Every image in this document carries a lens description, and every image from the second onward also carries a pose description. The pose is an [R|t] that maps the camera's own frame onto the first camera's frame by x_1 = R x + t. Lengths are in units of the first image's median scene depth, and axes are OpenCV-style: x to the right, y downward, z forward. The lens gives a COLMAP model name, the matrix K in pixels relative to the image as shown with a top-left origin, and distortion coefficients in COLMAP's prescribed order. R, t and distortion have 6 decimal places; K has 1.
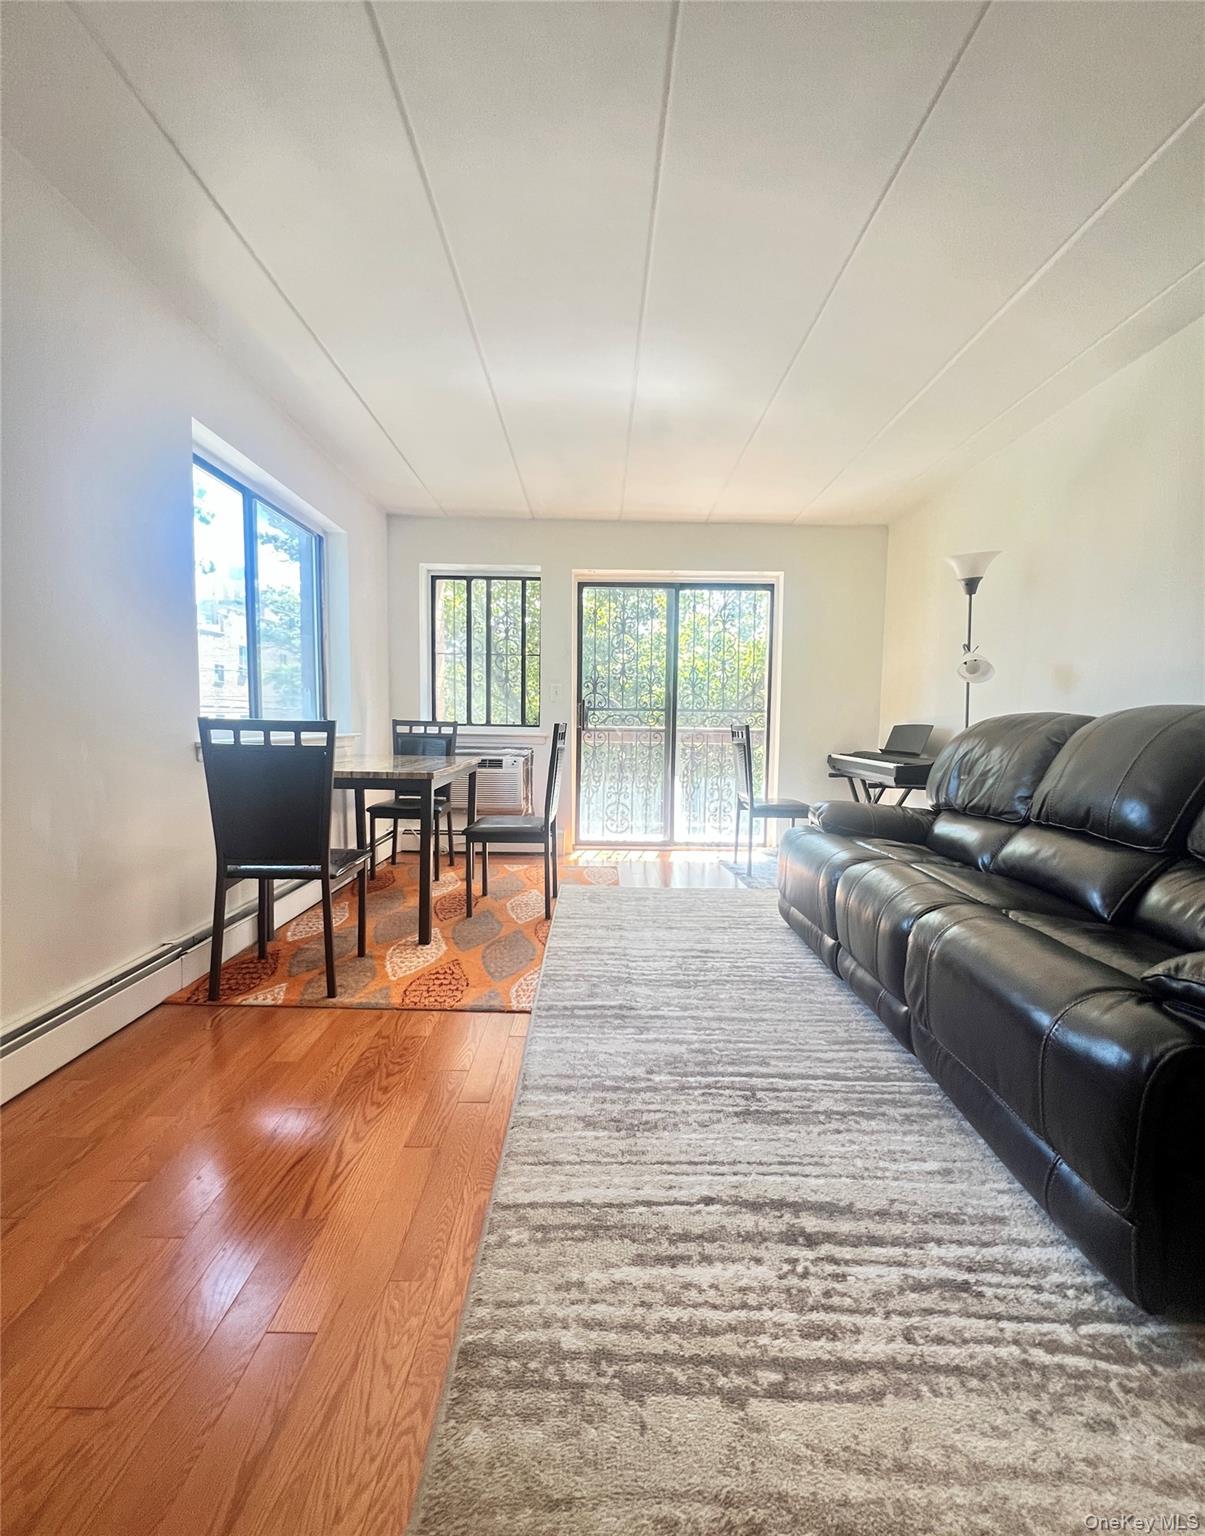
lens RADIAL K [[662.1, 0, 600.8], [0, 662.1, 765.8], [0, 0, 1]] dist [-0.000219, 0.000854]
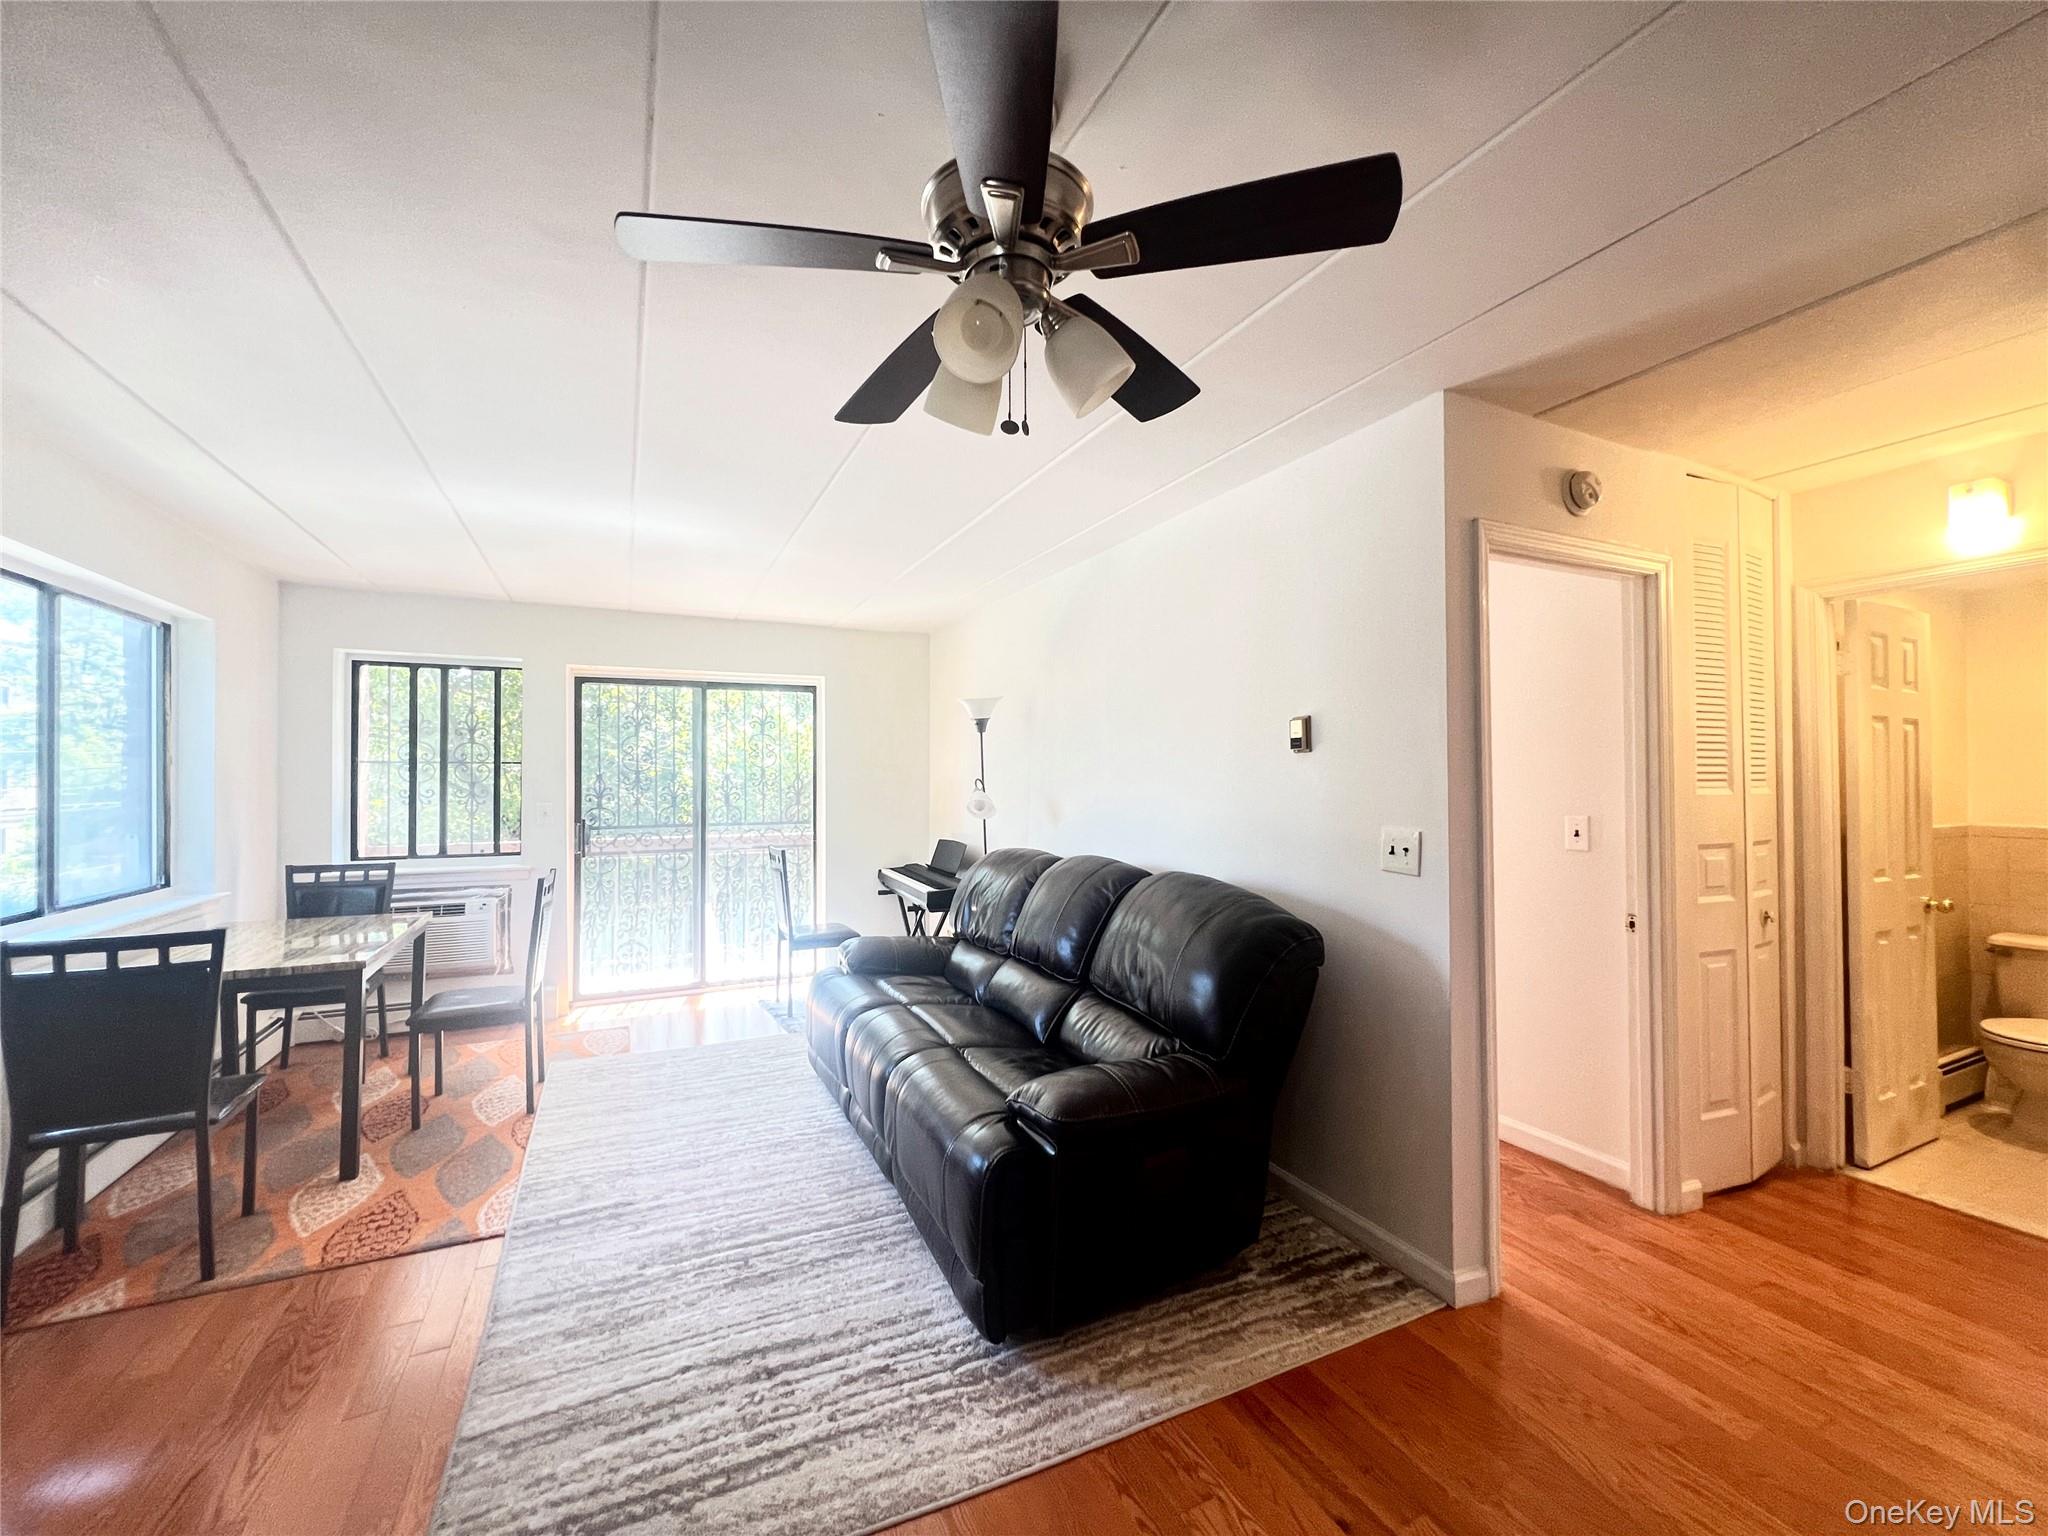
lens RADIAL K [[829.5, 0, 1023.0], [0, 829.5, 770.3], [0, 0, 1]] dist [-0.002182, 0.001383]
pose [[0.901717, -0.010835, 0.432192, 0.047598], [0.047265, 0.996164, -0.073639, -0.134345], [-0.429736, 0.086829, 0.898770, -0.353431]]
